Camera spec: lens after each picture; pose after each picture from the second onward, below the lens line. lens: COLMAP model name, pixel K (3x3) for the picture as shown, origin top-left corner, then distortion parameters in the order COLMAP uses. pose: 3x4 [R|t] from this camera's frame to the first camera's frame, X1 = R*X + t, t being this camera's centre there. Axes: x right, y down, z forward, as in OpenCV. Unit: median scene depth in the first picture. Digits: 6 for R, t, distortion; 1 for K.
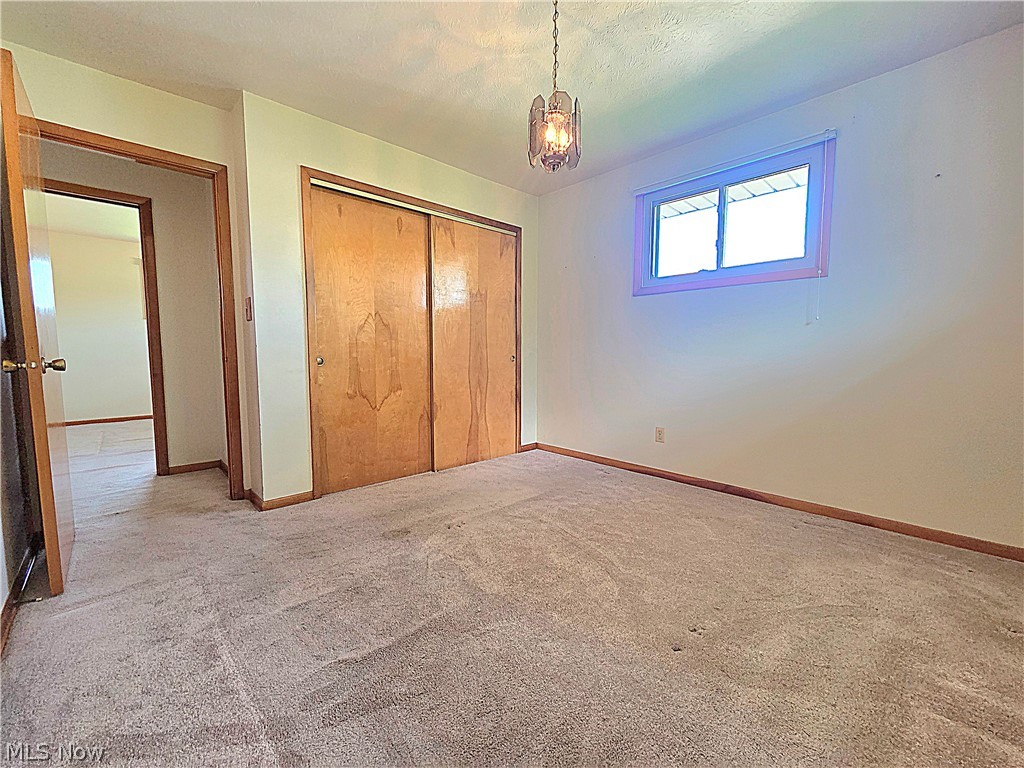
lens RADIAL K [[418.1, 0, 511.3], [0, 418.1, 387.4], [0, 0, 1]] dist [-0.001142, -0.000056]
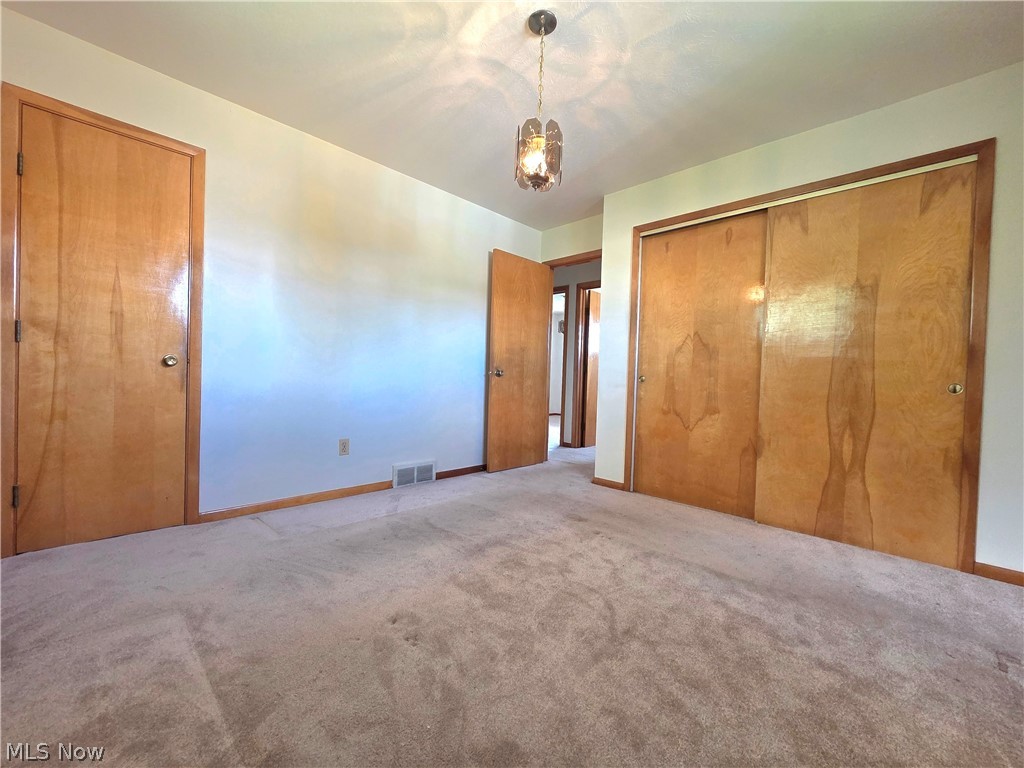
lens RADIAL K [[418.1, 0, 511.3], [0, 418.1, 387.4], [0, 0, 1]] dist [-0.001142, -0.000056]
pose [[0.046413, 0.022945, -0.998659, 0.656145], [-0.121906, 0.992394, 0.017136, -0.012577], [0.991456, 0.120947, 0.048858, 0.521252]]
